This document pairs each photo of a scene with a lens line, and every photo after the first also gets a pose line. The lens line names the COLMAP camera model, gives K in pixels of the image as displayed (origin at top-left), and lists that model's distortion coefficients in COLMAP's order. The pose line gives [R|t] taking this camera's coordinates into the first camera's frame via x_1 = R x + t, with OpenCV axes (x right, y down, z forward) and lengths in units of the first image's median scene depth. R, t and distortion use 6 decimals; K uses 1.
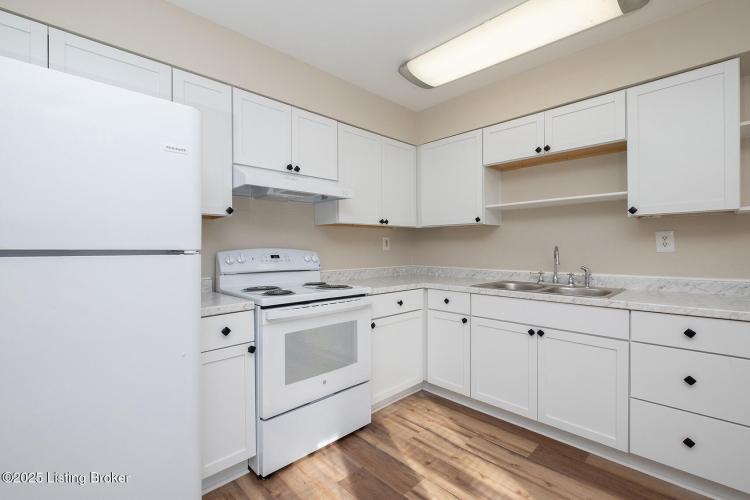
lens RADIAL K [[331.4, 0, 376.7], [0, 331.4, 247.2], [0, 0, 1]] dist [-0.002165, -0.000727]
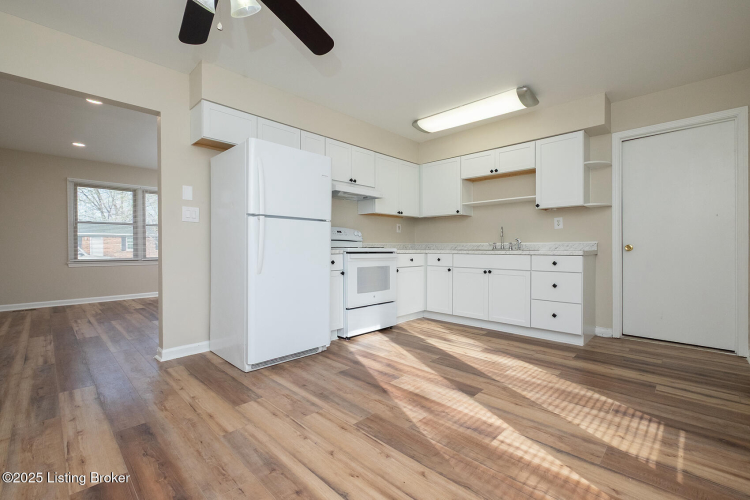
lens RADIAL K [[326.5, 0, 375.0], [0, 326.5, 250.0], [0, 0, 1]] dist [-0.002146, -0.000194]
pose [[0.999634, 0.003409, 0.026831, -0.179069], [-0.003682, 0.999942, 0.010131, 0.111535], [-0.026794, -0.010226, 0.999589, -0.738123]]
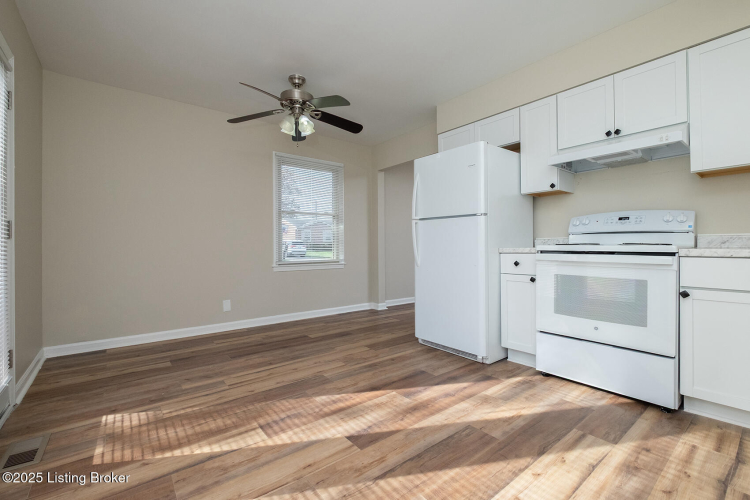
lens RADIAL K [[331.4, 0, 376.7], [0, 331.4, 247.2], [0, 0, 1]] dist [-0.002165, -0.000727]
pose [[-0.100765, 0.007486, -0.994882, 0.867690], [0.006177, 0.999957, 0.006899, 0.114040], [0.994891, -0.005451, -0.100806, 0.348887]]
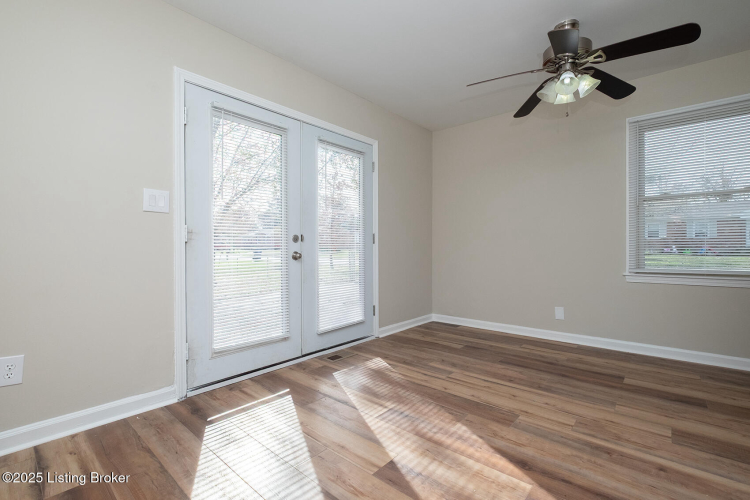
lens RADIAL K [[331.4, 0, 376.7], [0, 331.4, 247.2], [0, 0, 1]] dist [-0.002165, -0.000727]
pose [[-0.996541, 0.006769, -0.082822, 0.221084], [0.007359, 0.999950, -0.006826, 0.119960], [0.082772, -0.007412, -0.996541, 0.869846]]
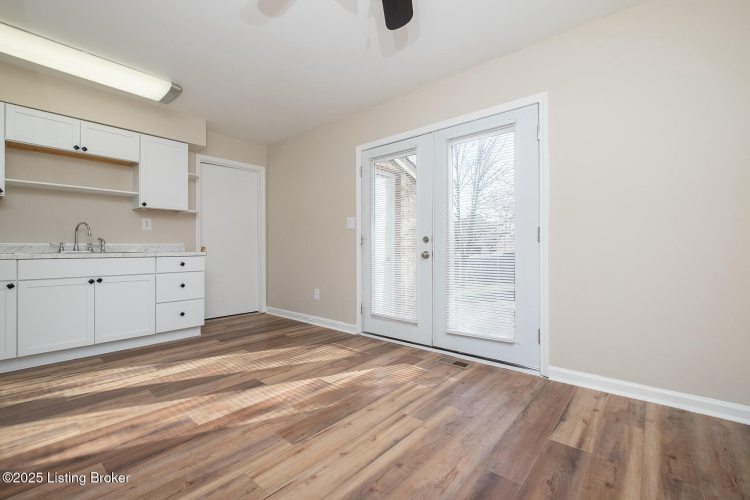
lens RADIAL K [[326.5, 0, 375.0], [0, 326.5, 250.0], [0, 0, 1]] dist [-0.002146, -0.000194]
pose [[-0.089144, 0.001146, 0.996018, -0.934914], [0.002896, 0.999995, -0.000892, 0.120973], [-0.996015, 0.002805, -0.089147, -0.059296]]
